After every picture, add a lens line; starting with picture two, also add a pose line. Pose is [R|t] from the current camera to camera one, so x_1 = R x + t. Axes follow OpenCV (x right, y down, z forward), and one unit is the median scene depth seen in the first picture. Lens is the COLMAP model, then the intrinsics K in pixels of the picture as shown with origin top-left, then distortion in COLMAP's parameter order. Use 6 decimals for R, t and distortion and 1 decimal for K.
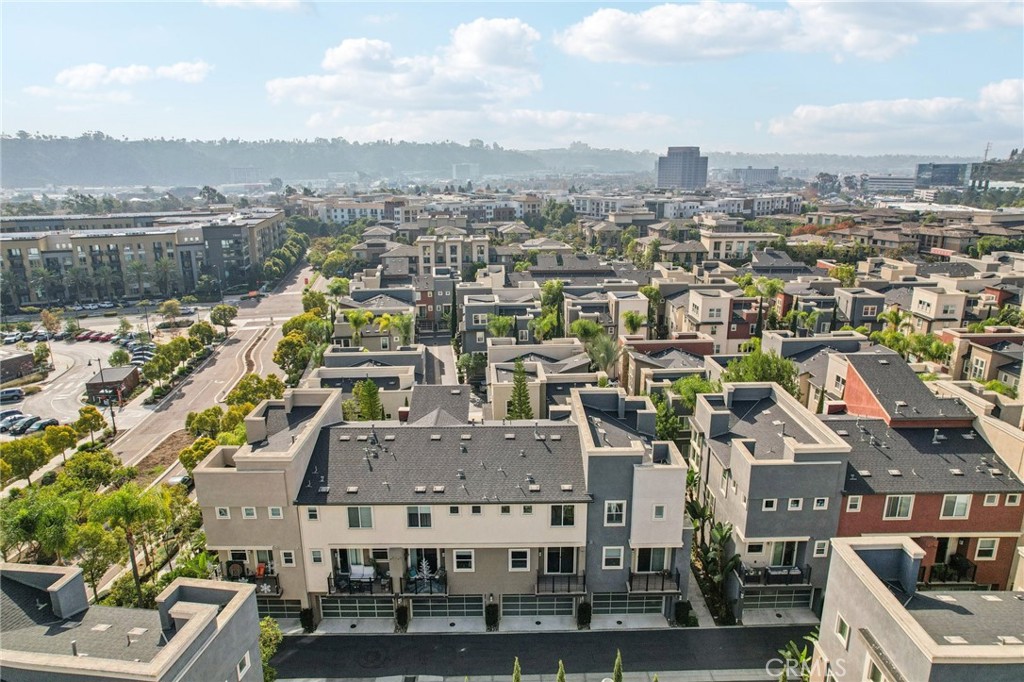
lens RADIAL K [[660.7, 0, 519.0], [0, 660.7, 340.5], [0, 0, 1]] dist [-0.071223, 0.062847]
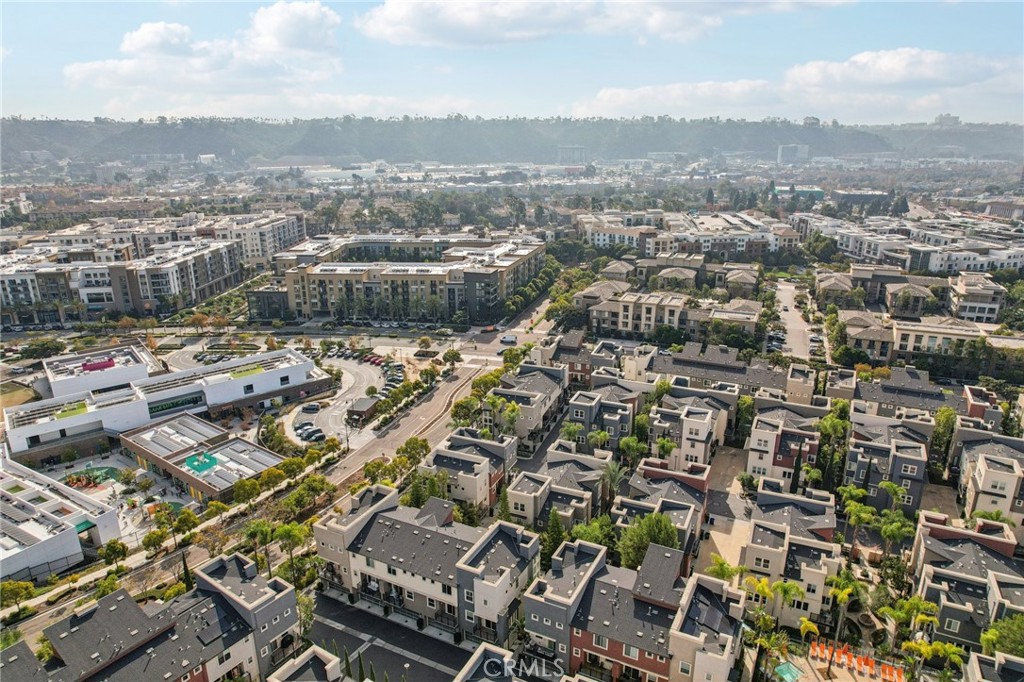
lens RADIAL K [[662.8, 0, 518.0], [0, 662.8, 339.8], [0, 0, 1]] dist [-0.073224, 0.065712]
pose [[0.885991, 0.141323, -0.441641, 0.406100], [-0.121328, 0.989898, 0.073362, -0.265326], [0.447547, -0.011414, 0.894187, -0.288865]]
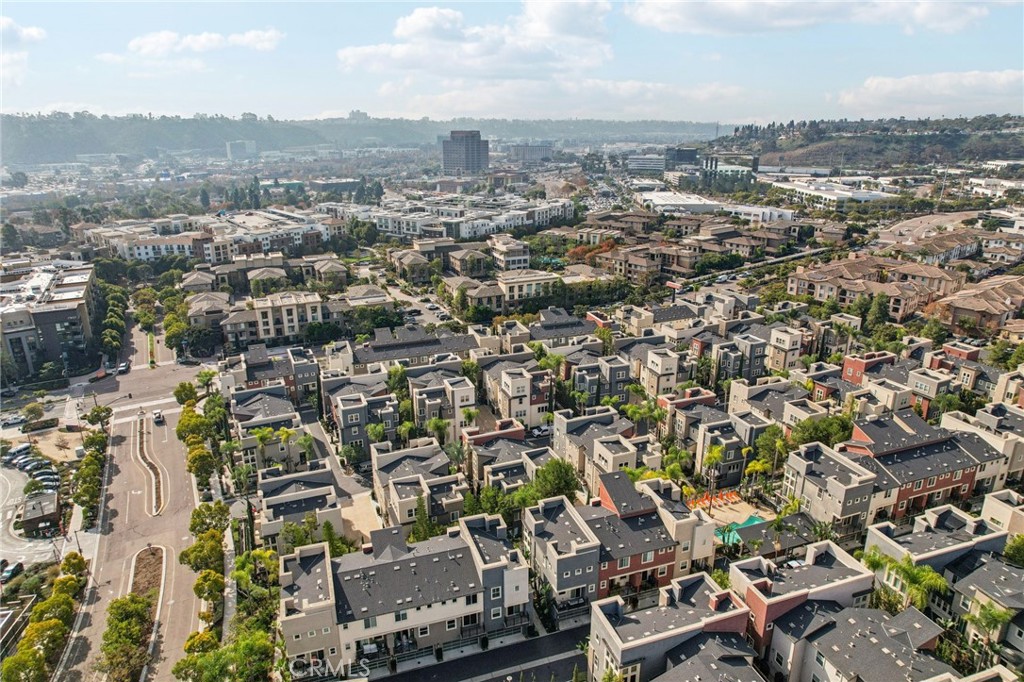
lens RADIAL K [[654.7, 0, 517.3], [0, 654.7, 345.1], [0, 0, 1]] dist [-0.071794, 0.063499]
pose [[0.950038, -0.100632, 0.295467, -0.116046], [0.082276, 0.993862, 0.073947, -0.242181], [-0.301095, -0.045943, 0.952487, -0.338778]]
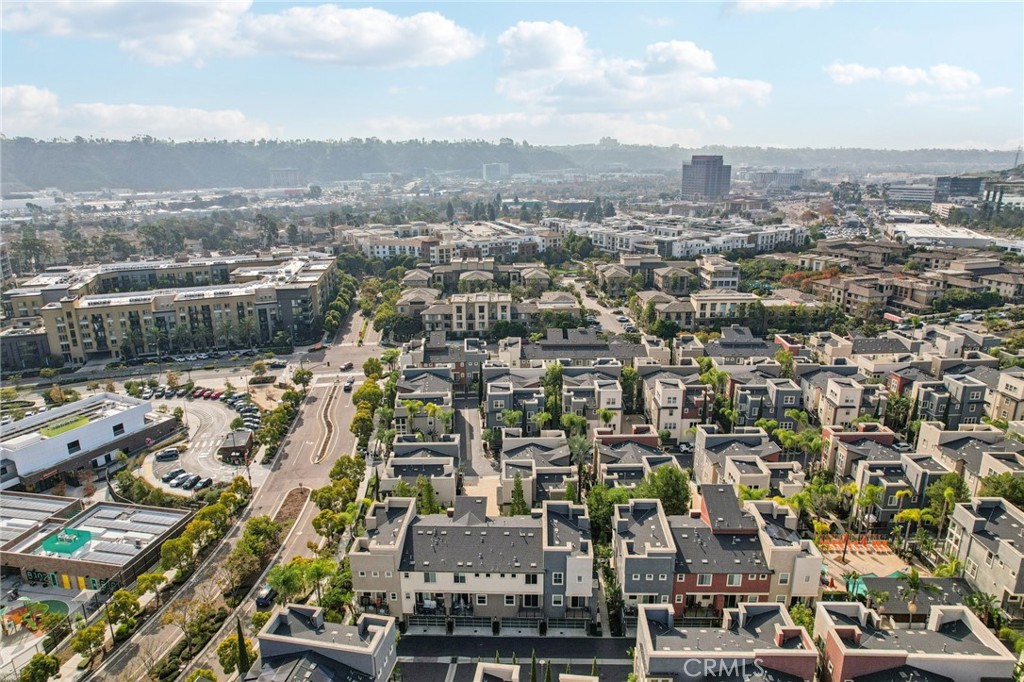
lens RADIAL K [[656.9, 0, 518.7], [0, 656.9, 342.7], [0, 0, 1]] dist [-0.073346, 0.065726]
pose [[0.998992, 0.012214, -0.043206, 0.039259], [-0.011423, 0.999763, 0.018507, -0.181851], [0.043422, -0.017995, 0.998895, -0.358922]]
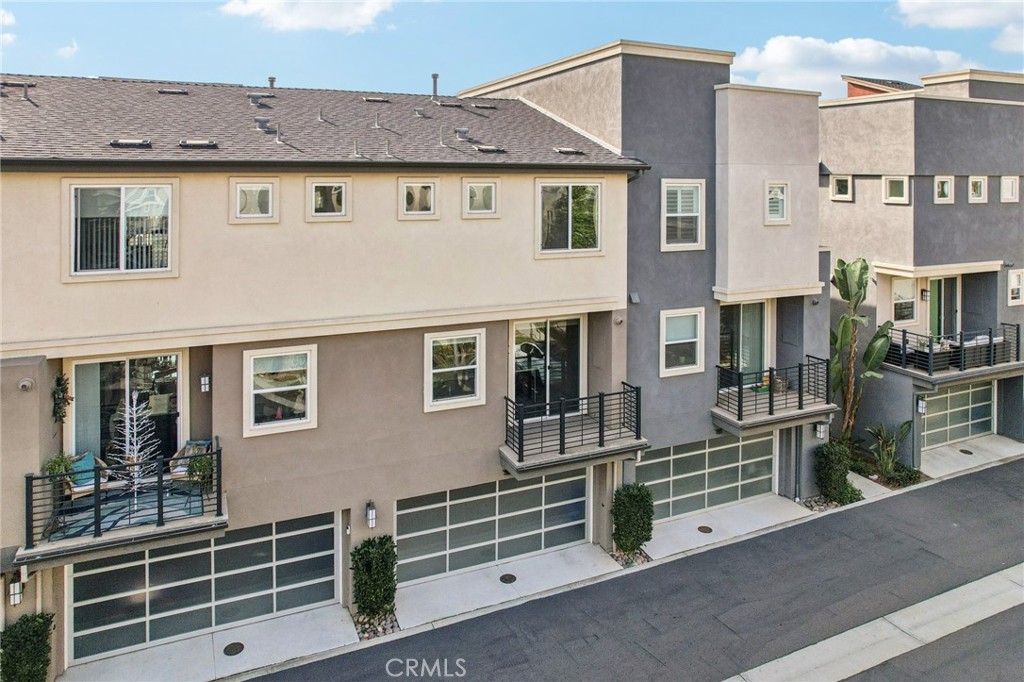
lens RADIAL K [[686.1, 0, 513.1], [0, 686.1, 191.0], [0, 0, 1]] dist [-0.038558, 0.014600]
pose [[0.918112, 0.000729, 0.396321, -0.041928], [0.098658, 0.968098, -0.230331, 0.125928], [-0.383846, 0.250570, 0.888750, 0.251718]]
